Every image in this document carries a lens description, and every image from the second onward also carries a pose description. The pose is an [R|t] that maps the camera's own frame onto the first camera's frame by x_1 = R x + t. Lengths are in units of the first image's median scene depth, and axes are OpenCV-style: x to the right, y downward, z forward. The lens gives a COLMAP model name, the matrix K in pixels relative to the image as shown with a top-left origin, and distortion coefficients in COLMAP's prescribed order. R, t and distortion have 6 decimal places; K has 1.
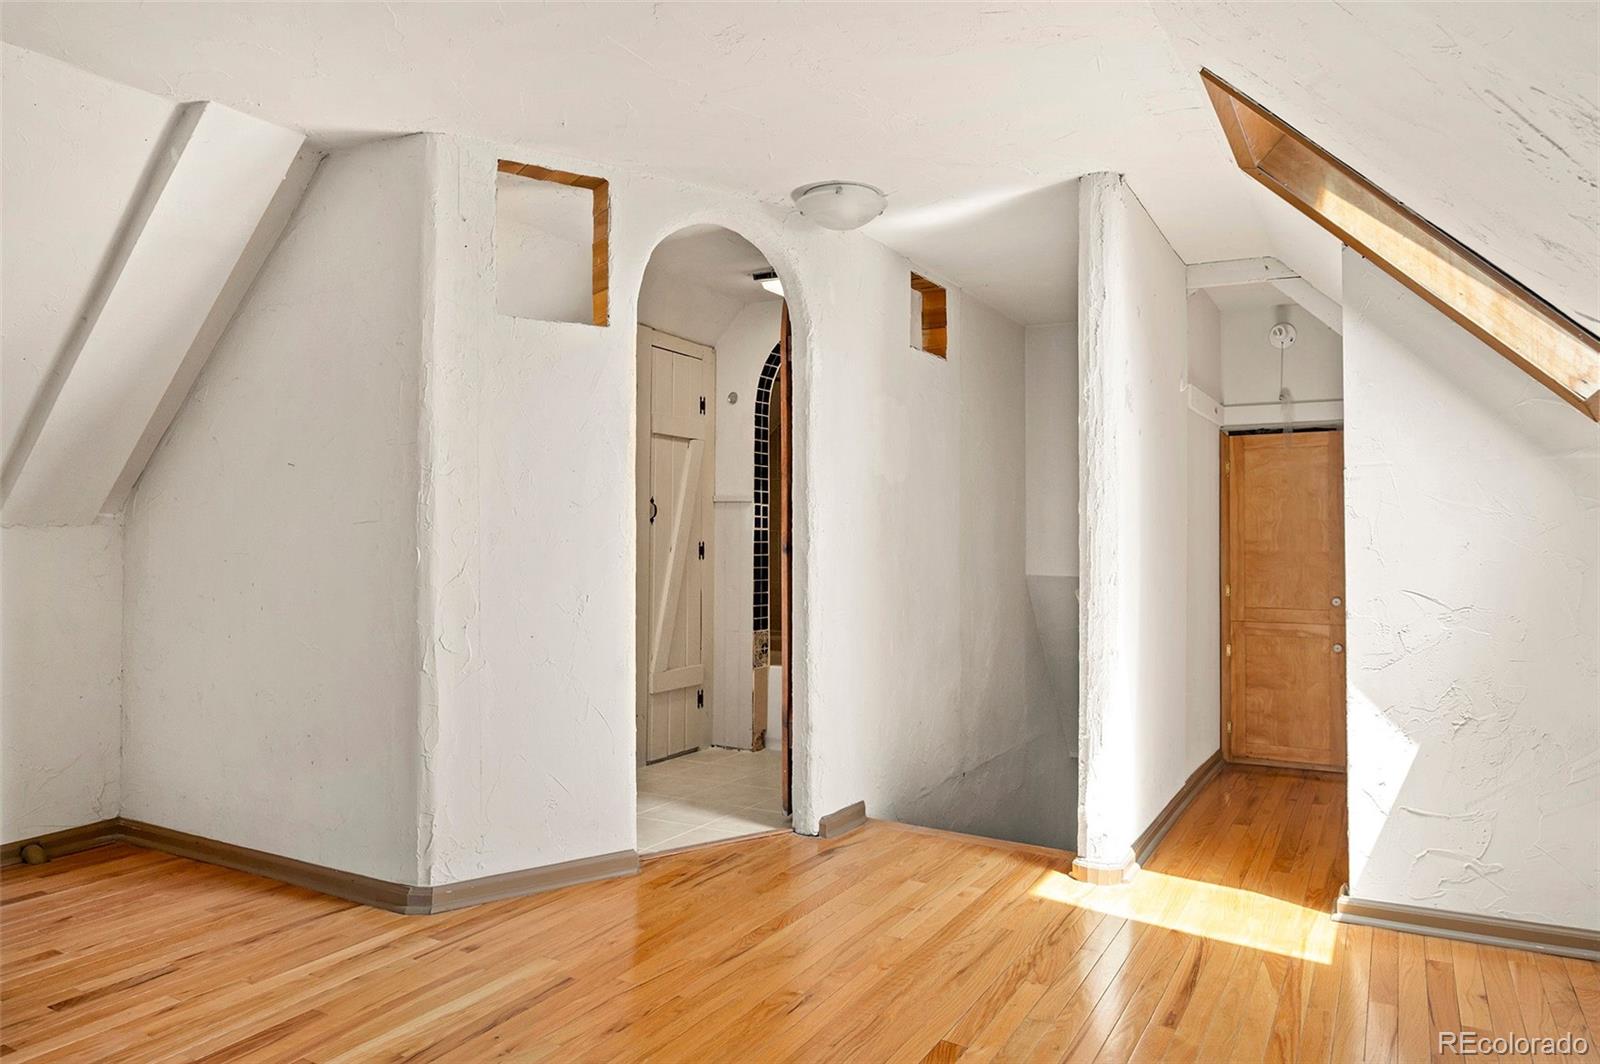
lens RADIAL K [[1049.9, 0, 800.0], [0, 1049.9, 532.0], [0, 0, 1]] dist [-0.001528, -0.000946]
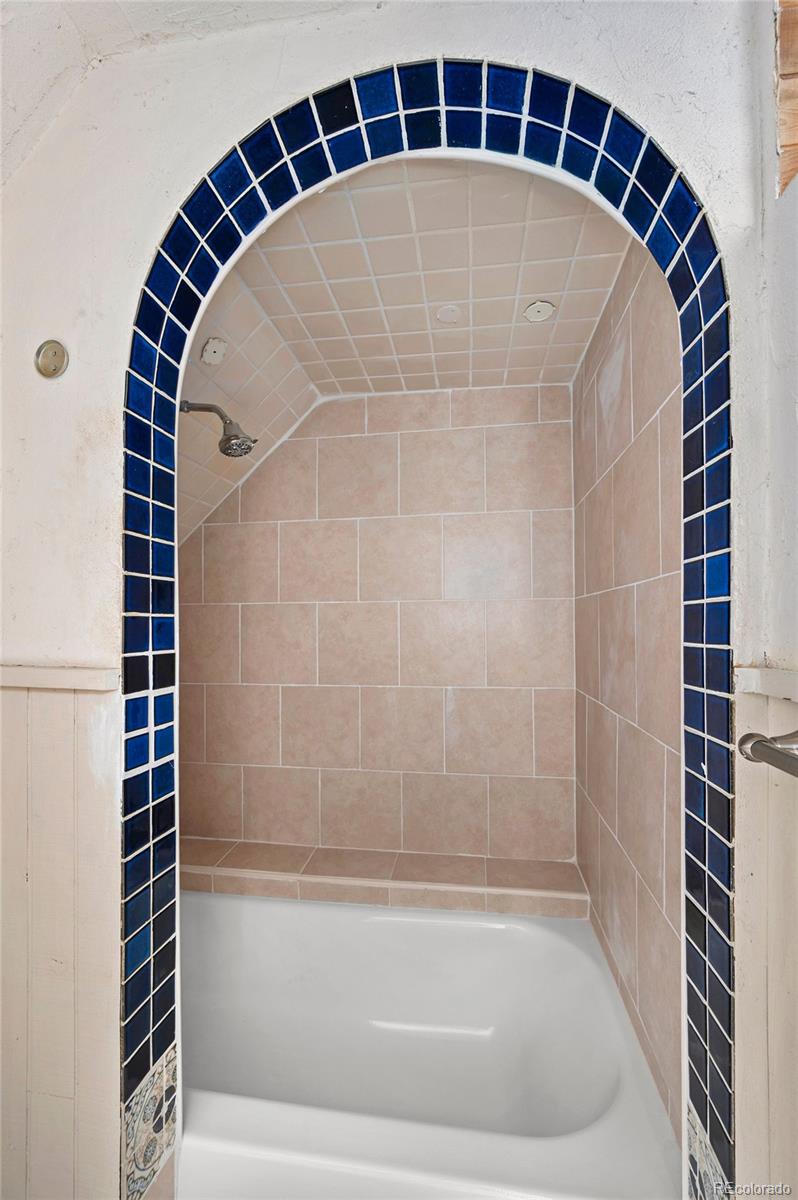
lens RADIAL K [[477.5, 0, 400.1], [0, 477.5, 623.2], [0, 0, 1]] dist [0.000210, -0.000171]
pose [[0.933679, -0.001640, 0.358108, -0.017261], [-0.001019, 0.999973, 0.007235, -0.049521], [-0.358111, -0.007120, 0.933652, 0.835168]]
